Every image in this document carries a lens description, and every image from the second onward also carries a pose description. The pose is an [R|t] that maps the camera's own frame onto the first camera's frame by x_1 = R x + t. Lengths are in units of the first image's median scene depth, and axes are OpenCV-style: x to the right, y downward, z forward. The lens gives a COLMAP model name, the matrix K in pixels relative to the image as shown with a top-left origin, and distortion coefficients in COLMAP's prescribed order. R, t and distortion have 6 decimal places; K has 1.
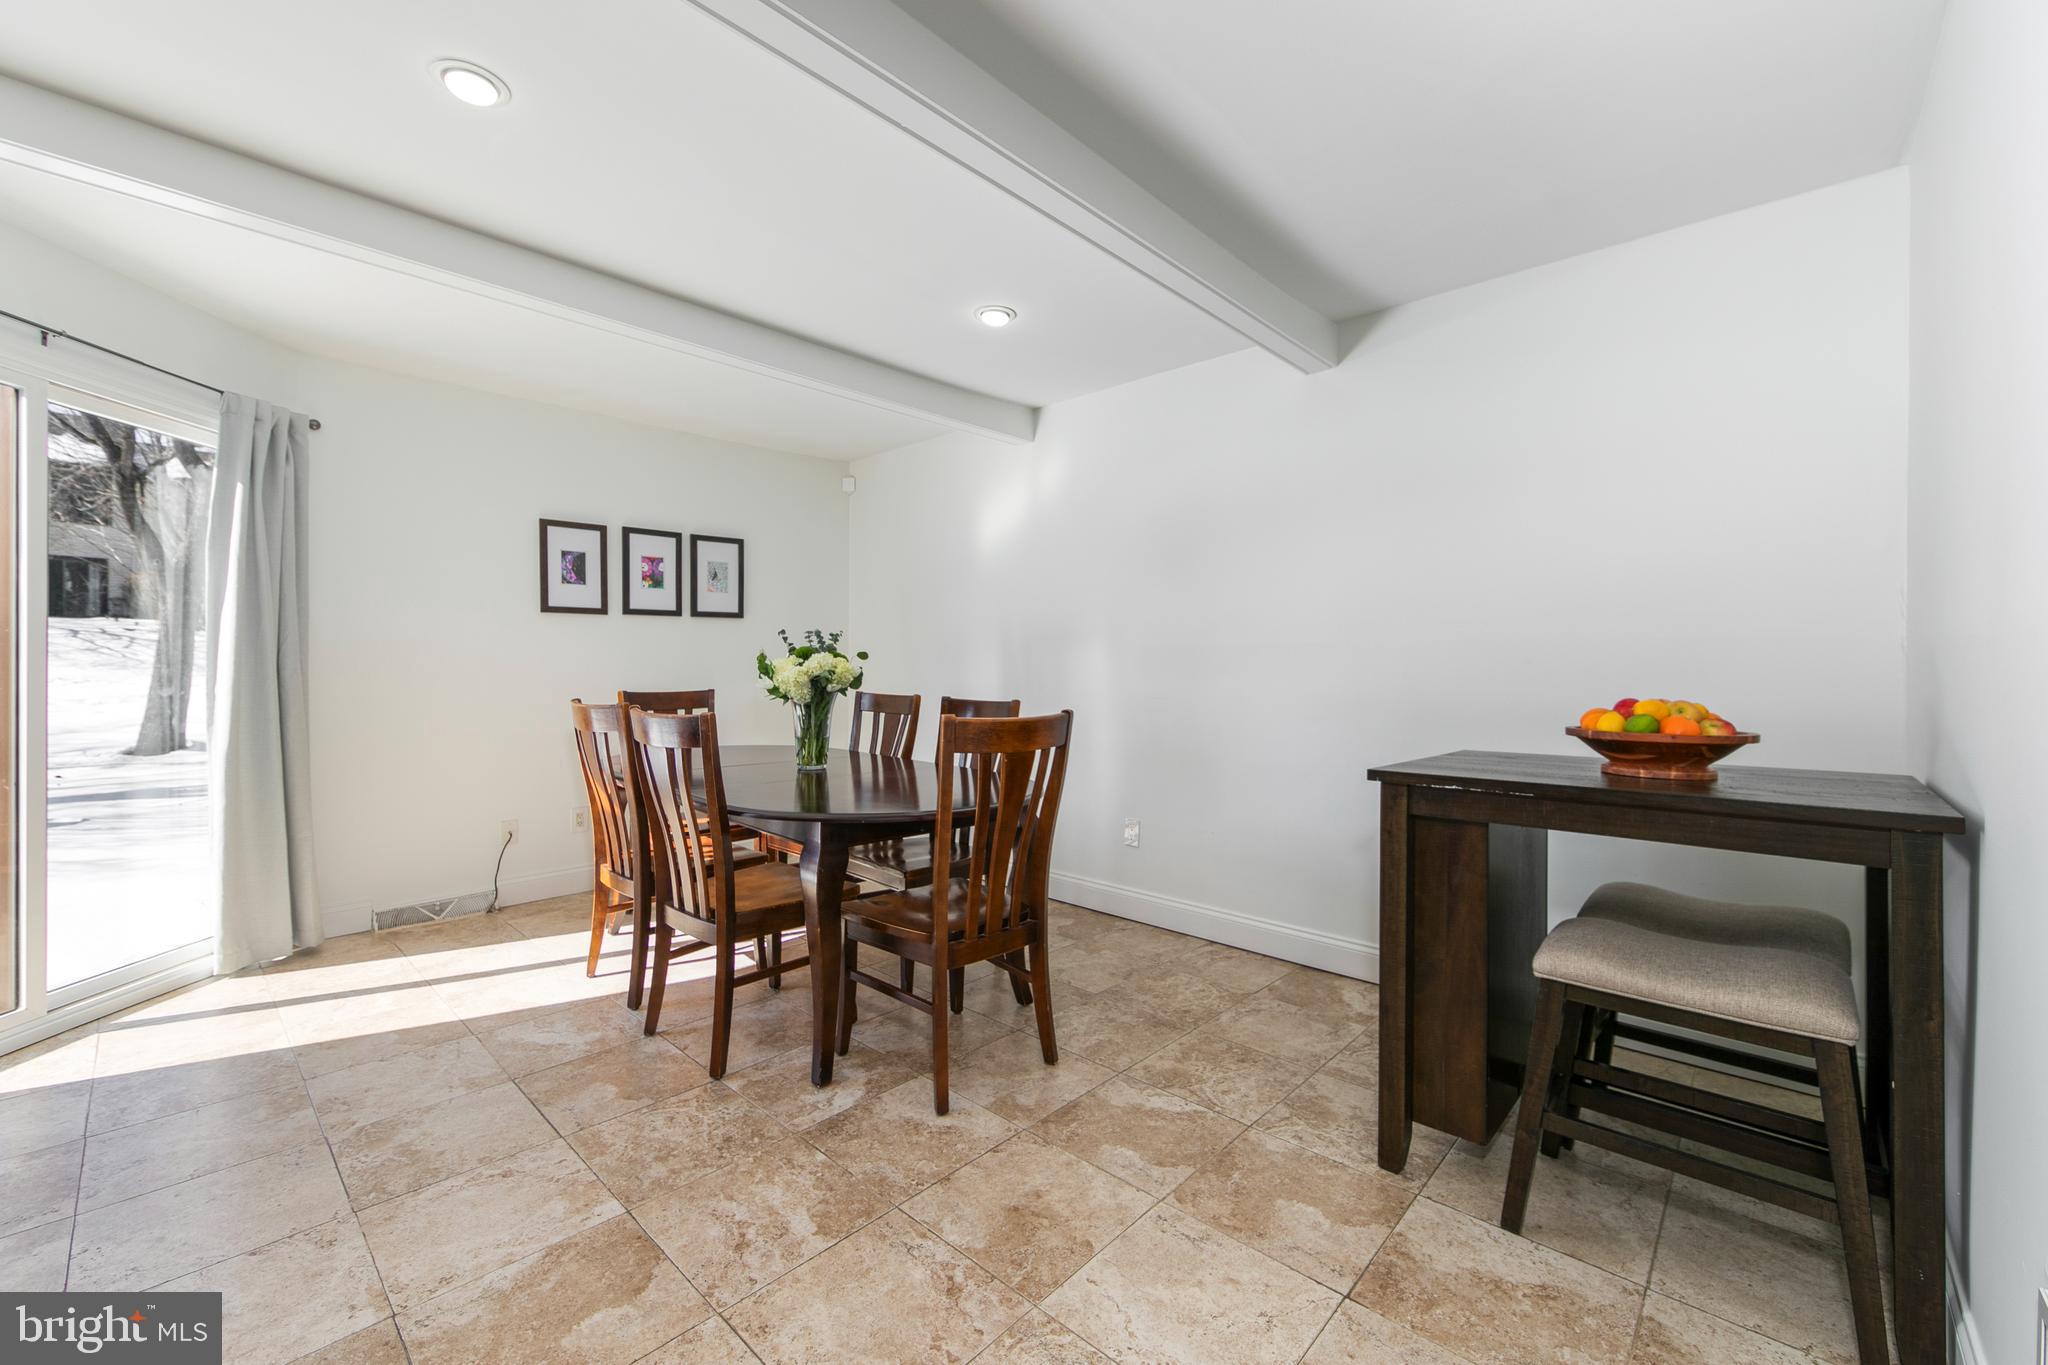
lens RADIAL K [[825.8, 0, 1017.1], [0, 825.8, 661.9], [0, 0, 1]] dist [-0.003225, -0.000203]
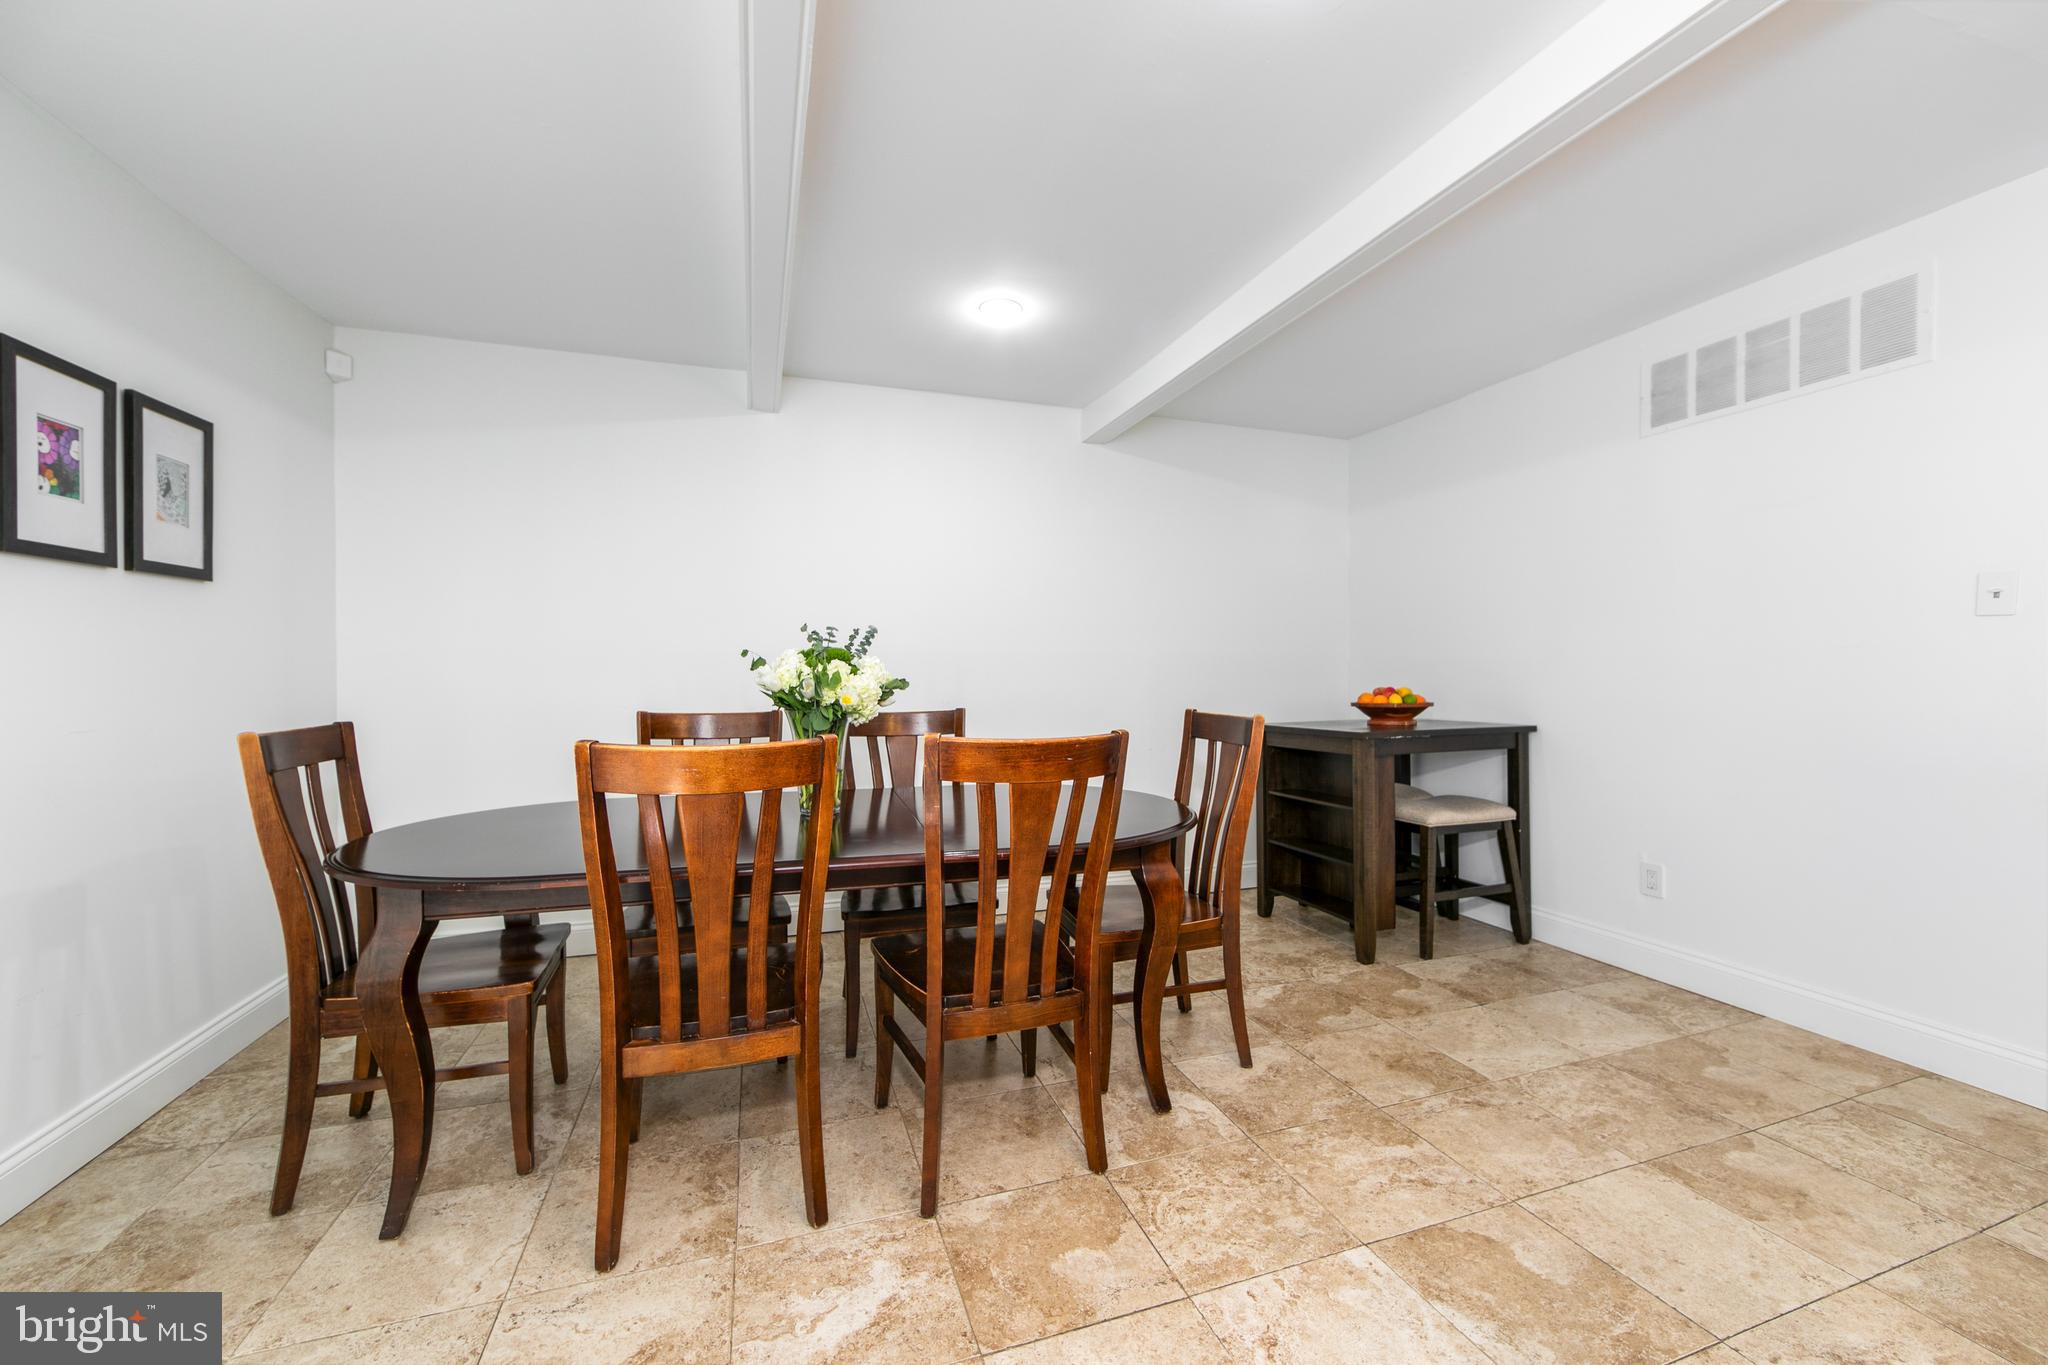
lens RADIAL K [[816.2, 0, 1028.7], [0, 816.2, 670.3], [0, 0, 1]] dist [-0.004212, -0.000211]
pose [[0.458407, -0.000030, 0.888743, -1.259476], [0.001920, 0.999998, -0.000957, 0.005561], [-0.888740, 0.002145, 0.458406, 0.776916]]
